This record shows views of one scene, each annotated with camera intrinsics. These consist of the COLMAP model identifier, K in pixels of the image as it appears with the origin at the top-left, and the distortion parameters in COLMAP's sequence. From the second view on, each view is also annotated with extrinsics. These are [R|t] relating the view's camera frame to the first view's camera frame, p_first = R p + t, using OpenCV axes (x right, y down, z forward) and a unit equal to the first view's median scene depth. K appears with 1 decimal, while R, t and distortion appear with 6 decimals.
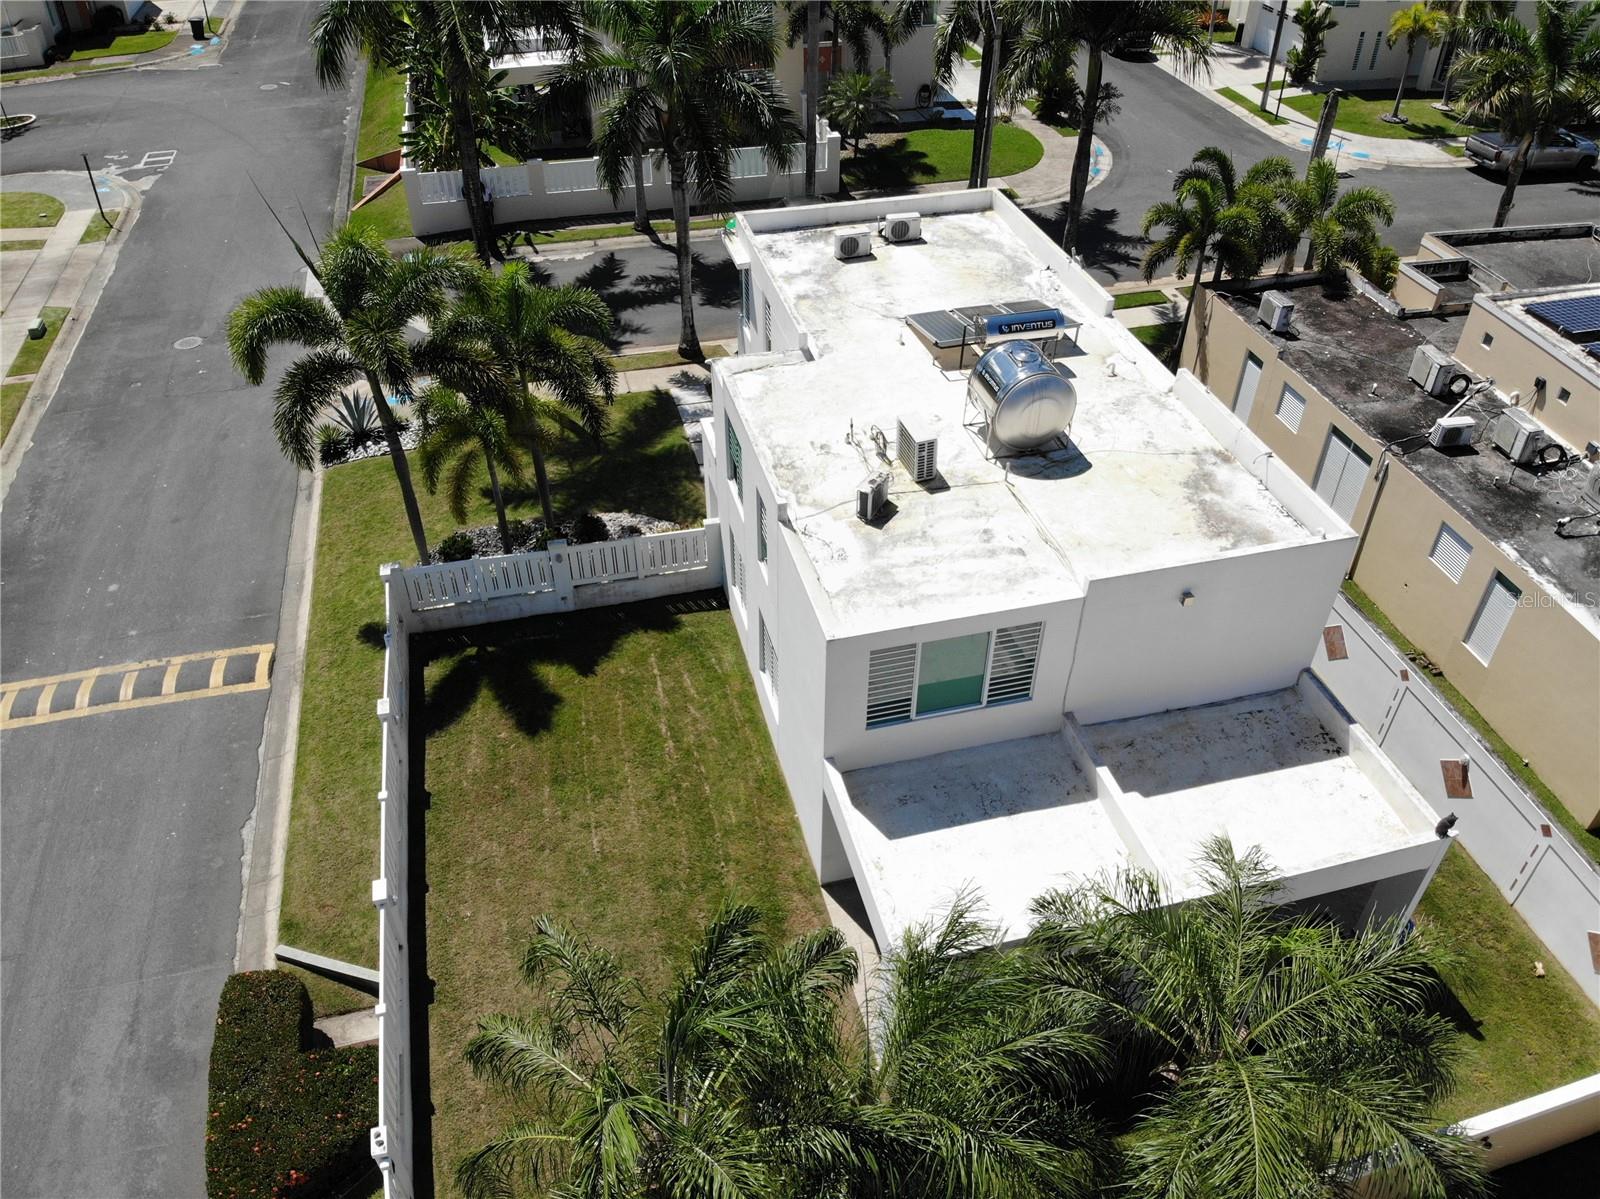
lens RADIAL K [[1180.2, 0, 811.1], [0, 1180.2, 598.6], [0, 0, 1]] dist [0.043138, -0.152207]
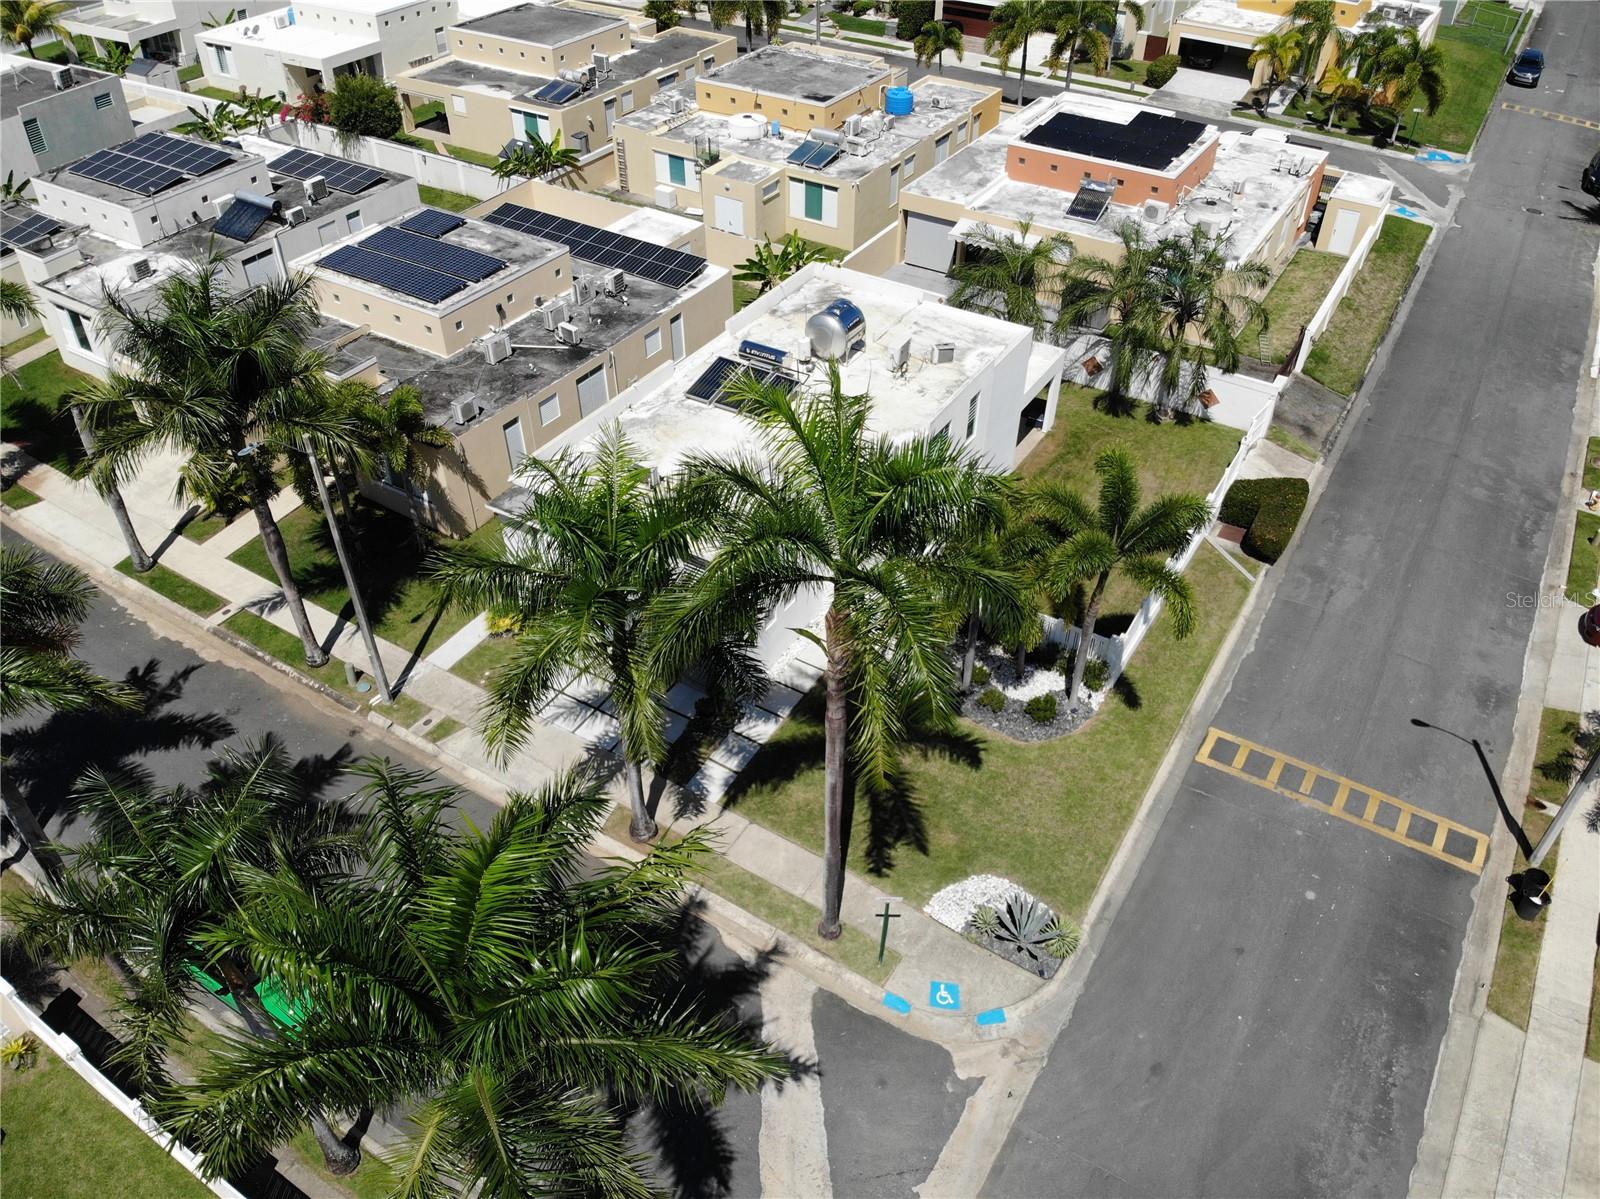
lens RADIAL K [[1180.2, 0, 811.1], [0, 1180.2, 598.6], [0, 0, 1]] dist [0.043138, -0.152207]
pose [[-0.692097, -0.470436, 0.547442, -0.805091], [0.448886, 0.313412, 0.836824, -1.291484], [-0.565247, 0.824902, -0.005739, 1.131328]]
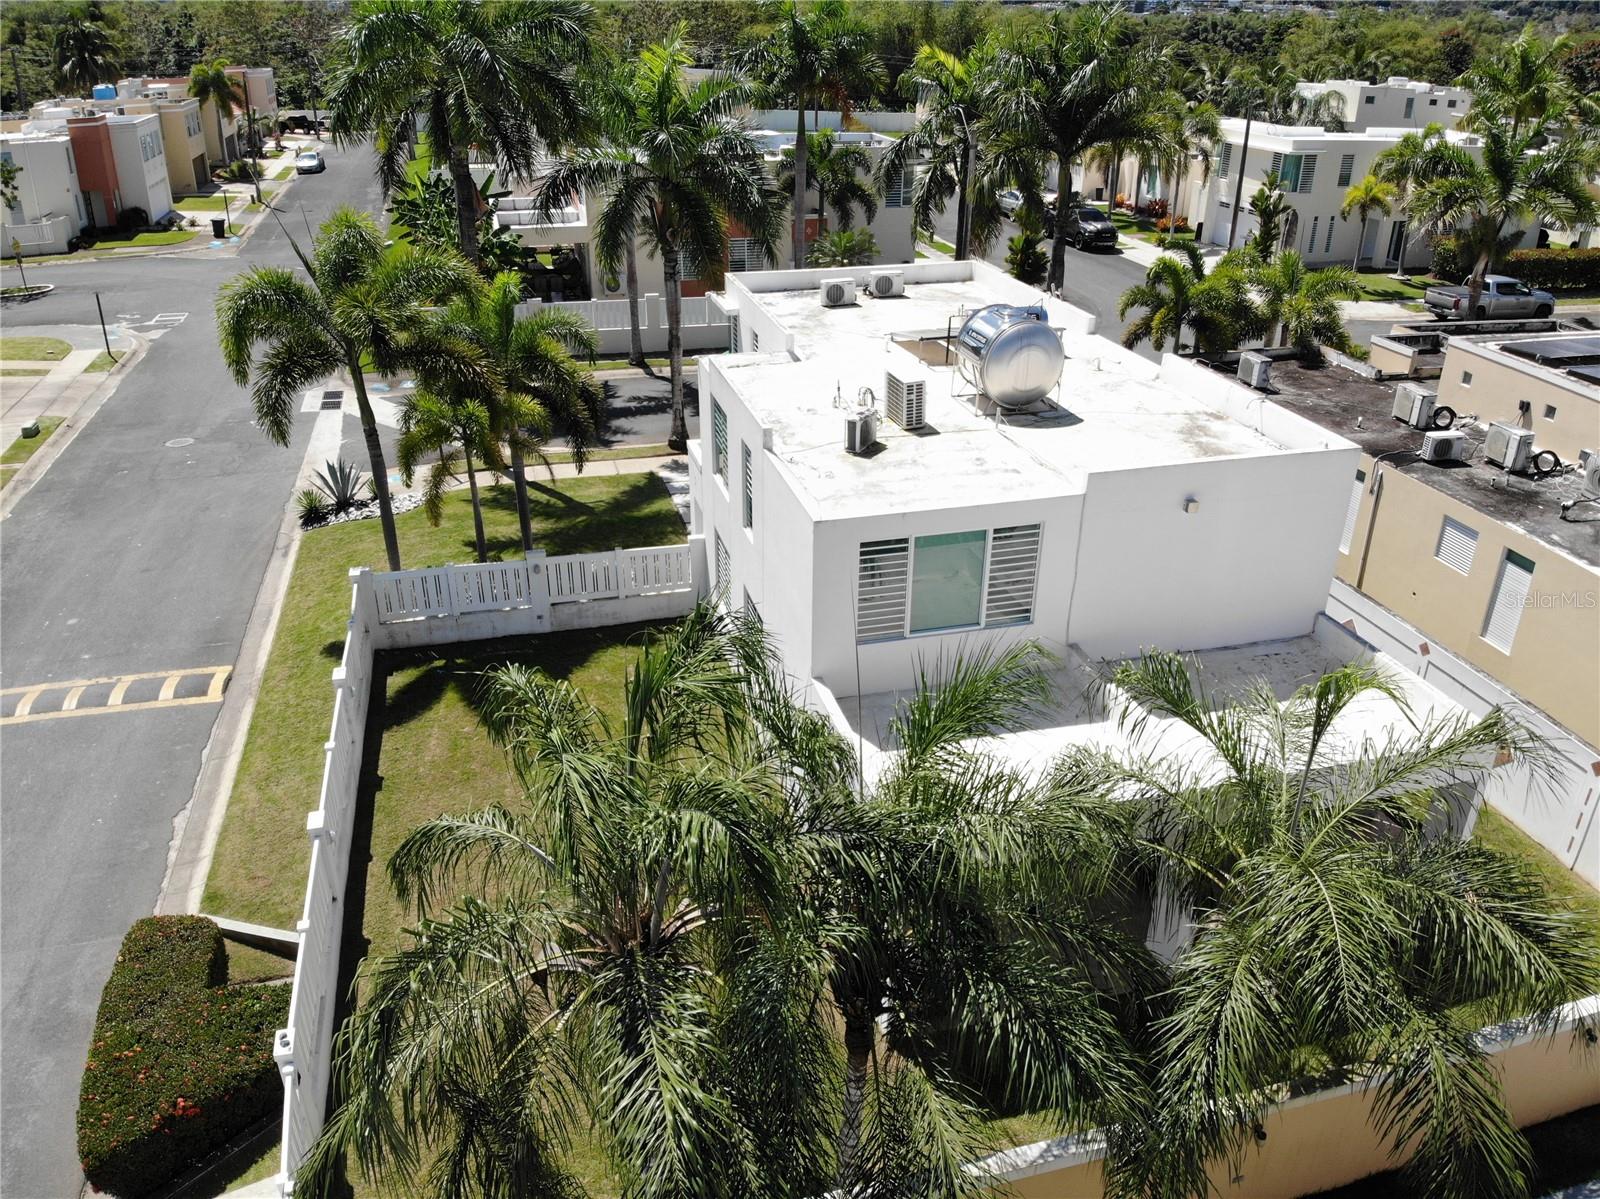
lens RADIAL K [[1180.2, 0, 811.1], [0, 1180.2, 598.6], [0, 0, 1]] dist [0.043138, -0.152207]
pose [[0.999959, -0.002213, 0.008821, 0.001815], [0.004125, 0.974785, -0.223106, 0.205216], [-0.008104, 0.223133, 0.974754, 0.063078]]
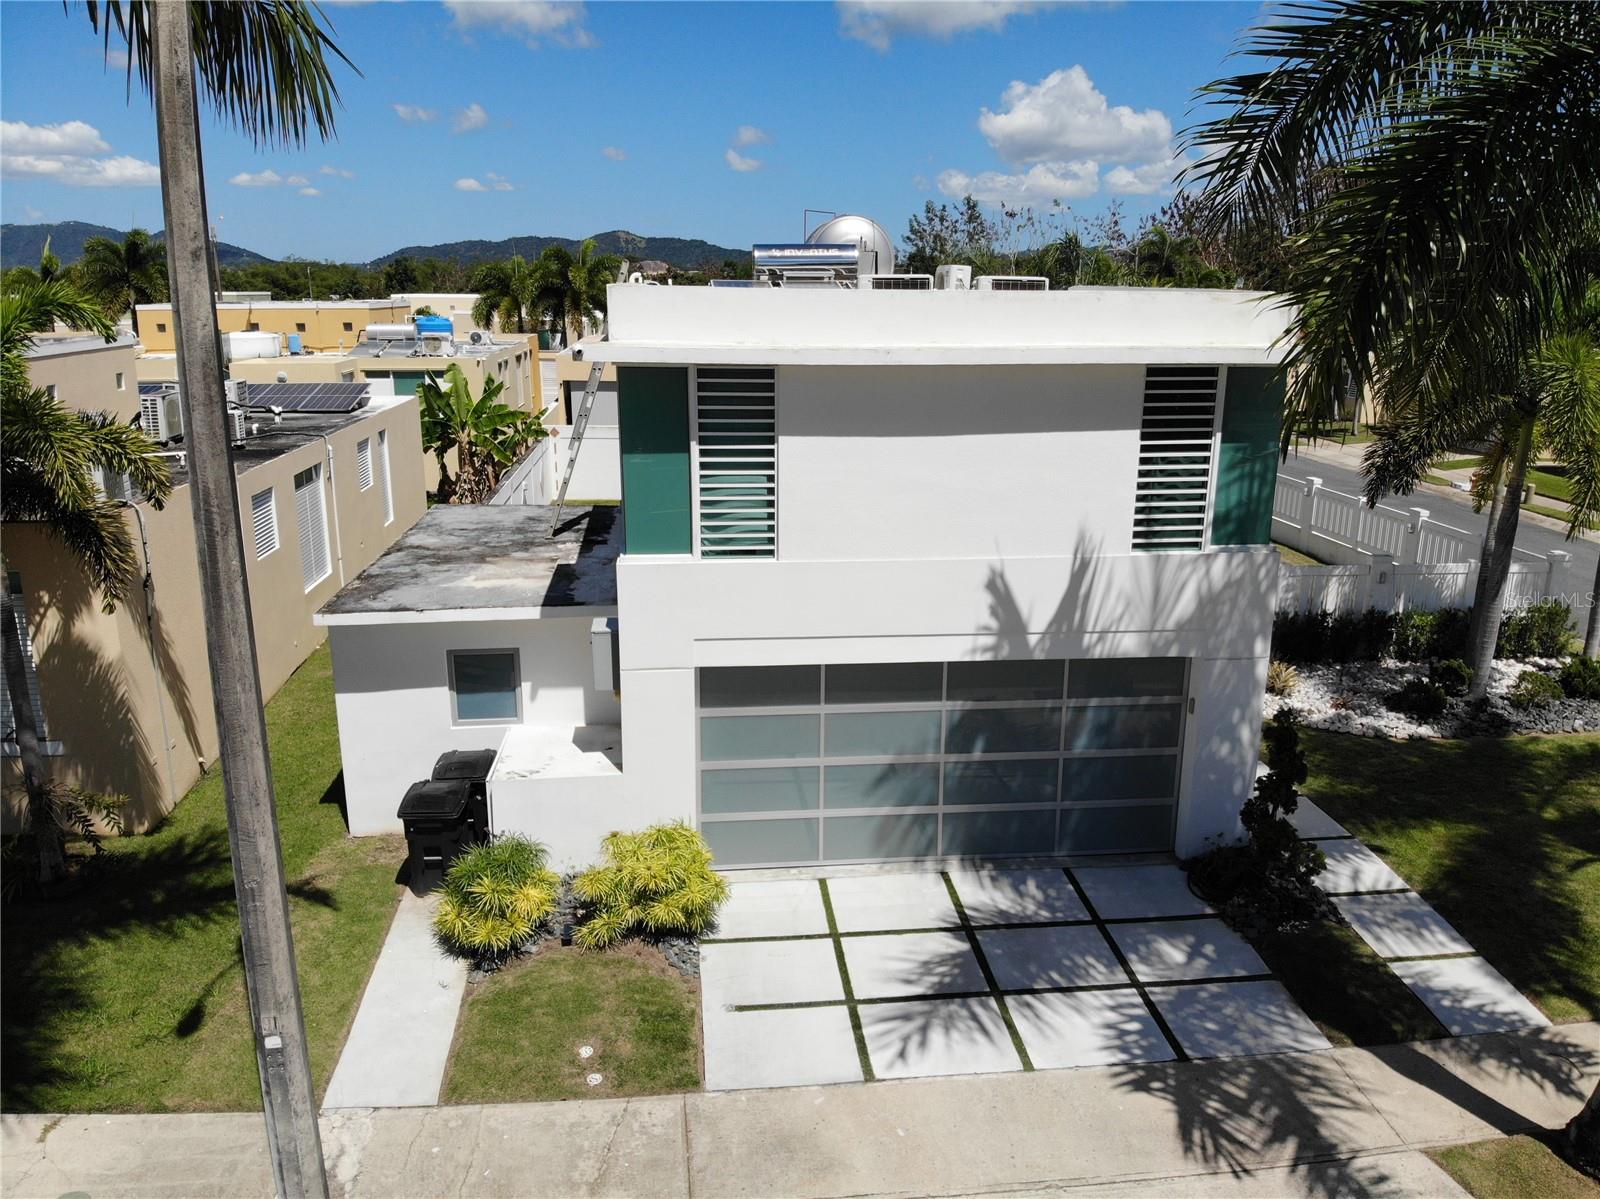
lens RADIAL K [[1156.9, 0, 799.0], [0, 1156.9, 636.4], [0, 0, 1]] dist [0.044396, -0.091524]
pose [[-0.988618, -0.058384, 0.138656, 0.055323], [0.082966, 0.557247, 0.826191, -0.674780], [-0.125502, 0.828292, -0.546061, 1.495314]]
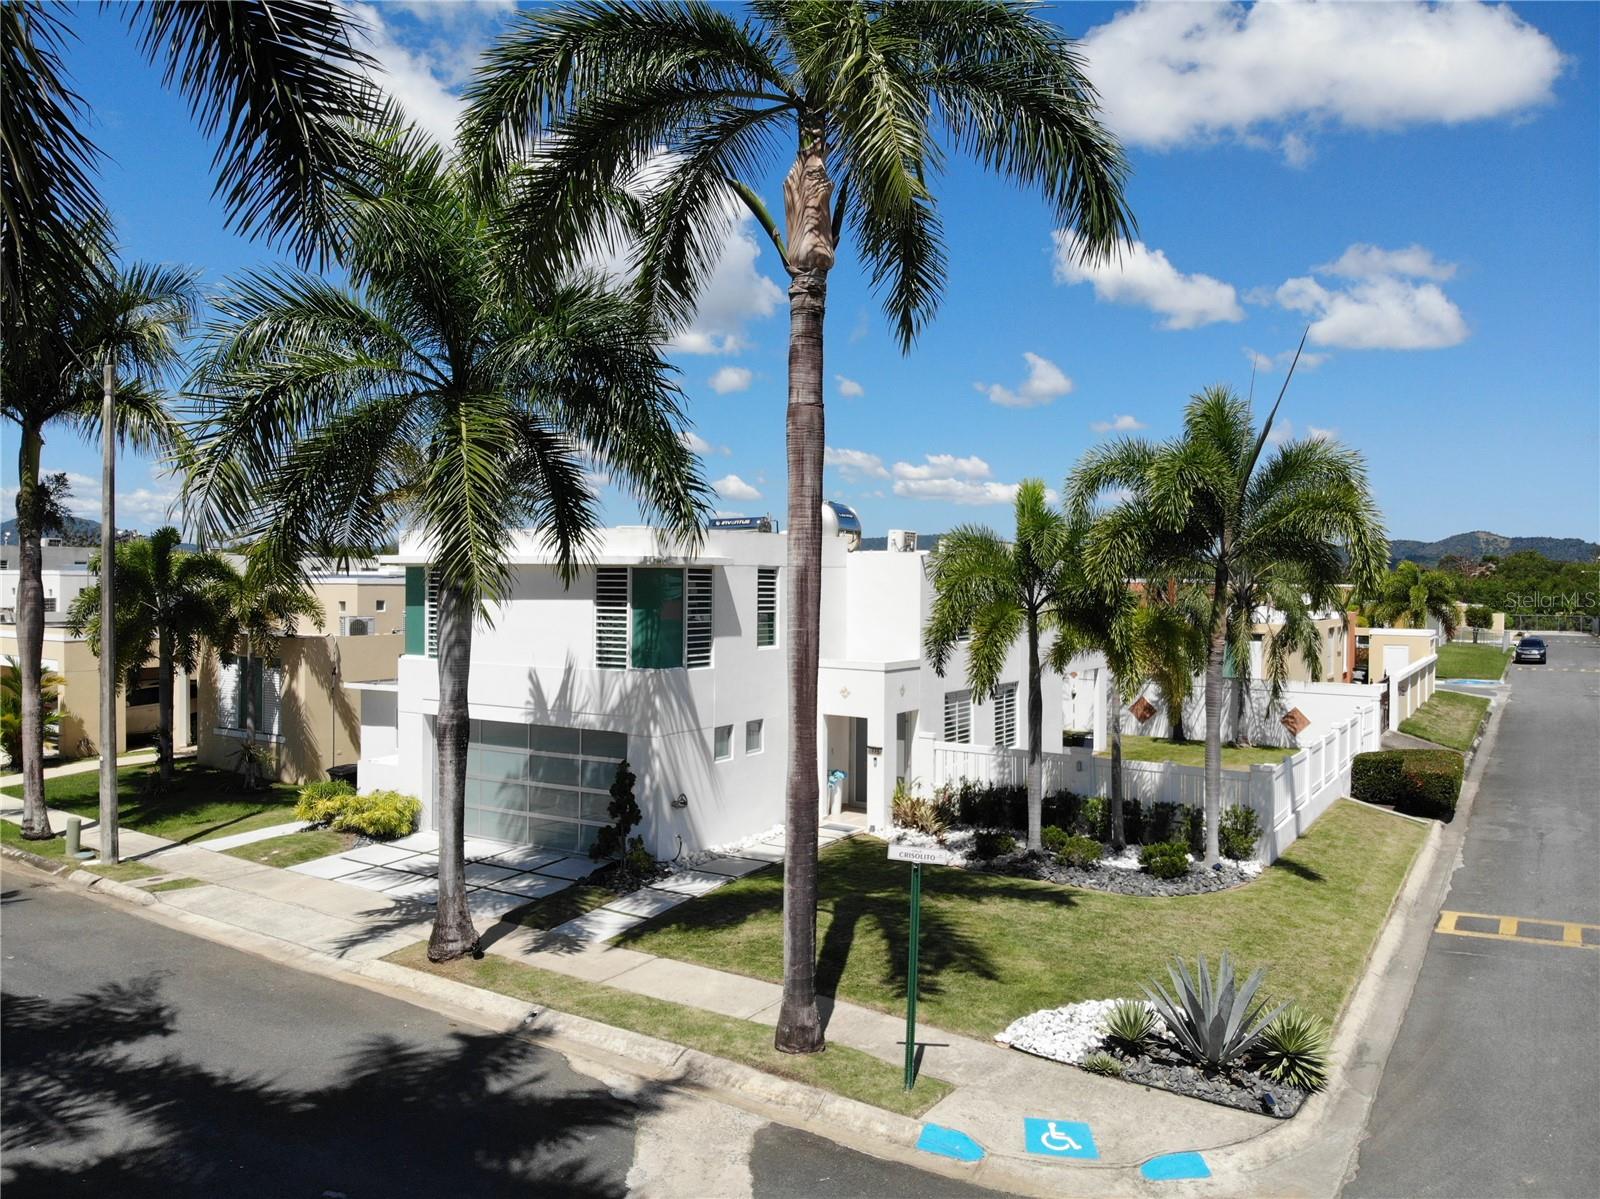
lens RADIAL K [[1180.2, 0, 811.1], [0, 1180.2, 598.6], [0, 0, 1]] dist [0.043138, -0.152207]
pose [[-0.685626, -0.023079, 0.727588, -0.738446], [0.453195, 0.768646, 0.451440, -0.647457], [-0.569676, 0.639258, -0.516544, 1.512995]]
